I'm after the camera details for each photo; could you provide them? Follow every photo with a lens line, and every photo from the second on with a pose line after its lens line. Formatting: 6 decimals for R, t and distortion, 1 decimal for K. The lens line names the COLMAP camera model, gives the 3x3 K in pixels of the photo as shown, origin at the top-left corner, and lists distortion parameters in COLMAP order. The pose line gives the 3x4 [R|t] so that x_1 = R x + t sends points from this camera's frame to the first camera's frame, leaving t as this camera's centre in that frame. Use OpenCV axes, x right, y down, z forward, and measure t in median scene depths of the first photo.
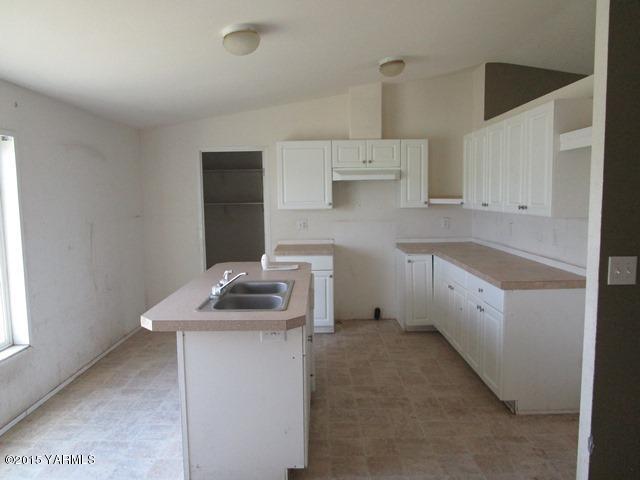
lens RADIAL K [[456.2, 0, 317.3], [0, 456.2, 239.8], [0, 0, 1]] dist [-0.032687, 0.010186]
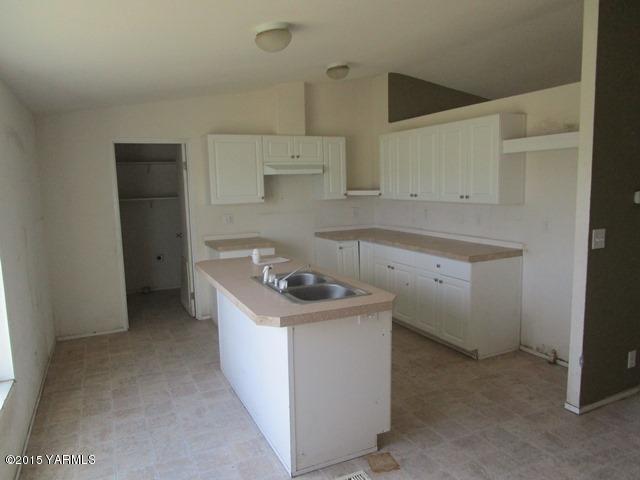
lens RADIAL K [[456.2, 0, 317.3], [0, 456.2, 239.8], [0, 0, 1]] dist [-0.032687, 0.010186]
pose [[0.903912, -0.061500, 0.423275, -0.372049], [0.053643, 0.998095, 0.030463, -0.010856], [-0.424342, -0.004830, 0.905489, 0.027320]]
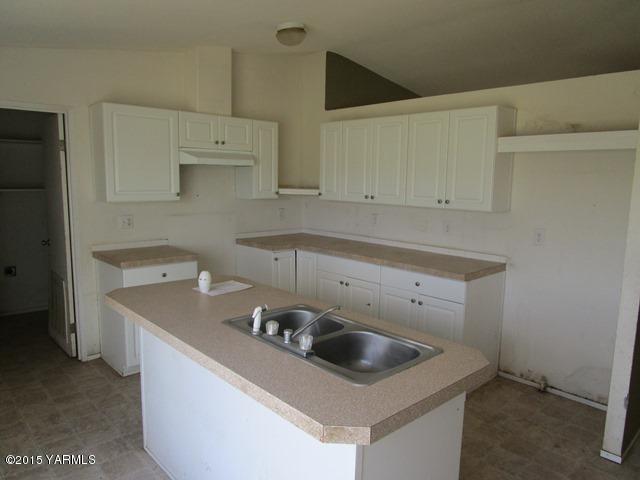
lens RADIAL K [[456.2, 0, 317.3], [0, 456.2, 239.8], [0, 0, 1]] dist [-0.032687, 0.010186]
pose [[0.732268, -0.064174, 0.677987, -0.403319], [0.038525, 0.997860, 0.052841, -0.040940], [-0.679927, -0.012575, 0.733172, 0.342048]]
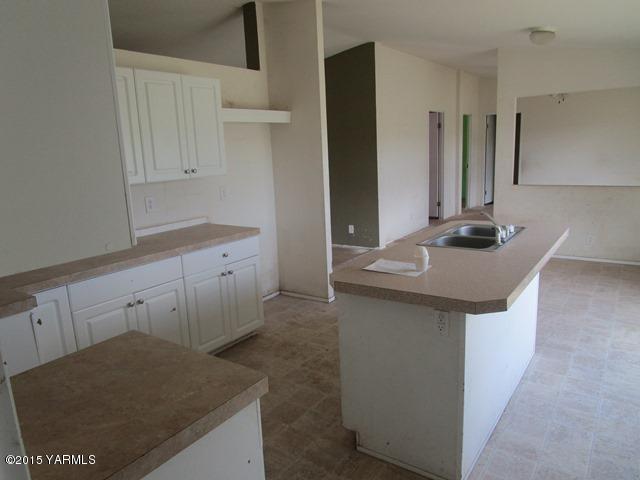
lens RADIAL K [[456.4, 0, 316.3], [0, 456.4, 244.1], [0, 0, 1]] dist [-0.026620, 0.008129]
pose [[-0.812931, -0.070369, 0.578093, -0.307710], [0.113992, 0.954242, 0.276455, -0.135242], [-0.571094, 0.290637, -0.767712, 1.365289]]
